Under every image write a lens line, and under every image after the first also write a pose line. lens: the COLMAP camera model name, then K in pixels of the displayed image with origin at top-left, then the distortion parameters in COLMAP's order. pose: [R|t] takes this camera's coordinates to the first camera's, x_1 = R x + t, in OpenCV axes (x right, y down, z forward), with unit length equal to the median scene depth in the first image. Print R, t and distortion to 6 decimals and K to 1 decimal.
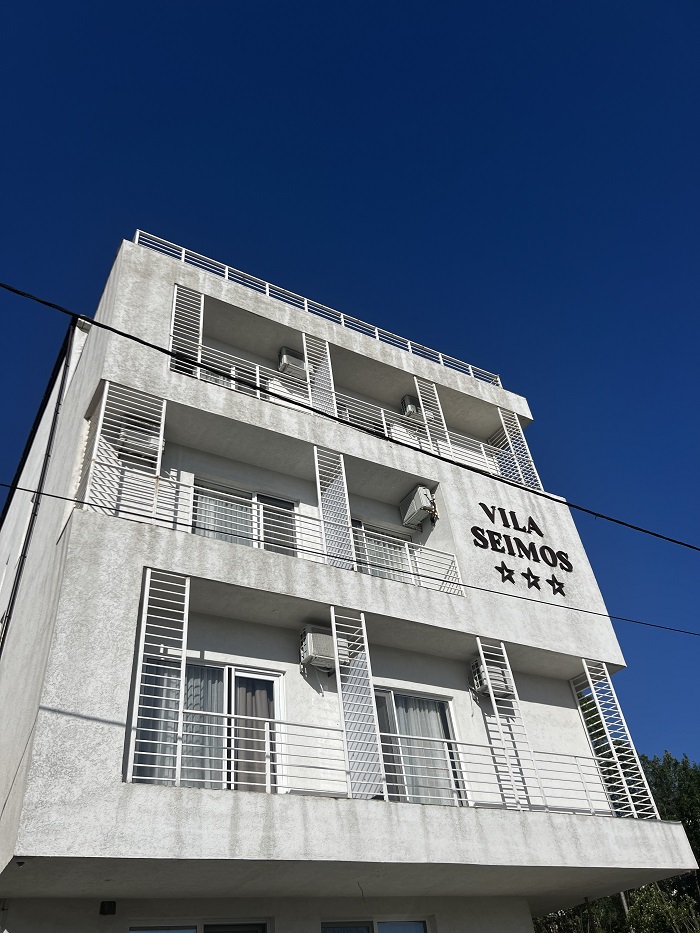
lens RADIAL K [[694.4, 0, 351.6], [0, 694.4, 470.5], [0, 0, 1]] dist [0.074968, -0.091158]
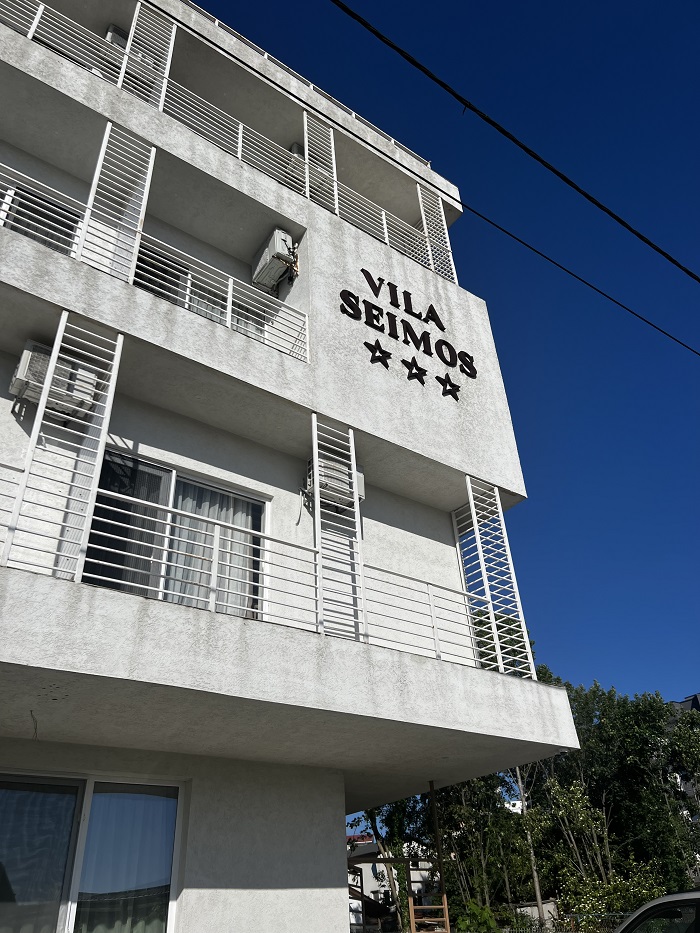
lens RADIAL K [[694.4, 0, 350.0], [0, 694.4, 466.5], [0, 0, 1]] dist [0.222116, -0.587737]
pose [[0.994439, 0.092526, 0.050308, 0.161955], [-0.096772, 0.991245, 0.089820, 0.196134], [-0.041557, -0.094189, 0.994687, 0.263208]]
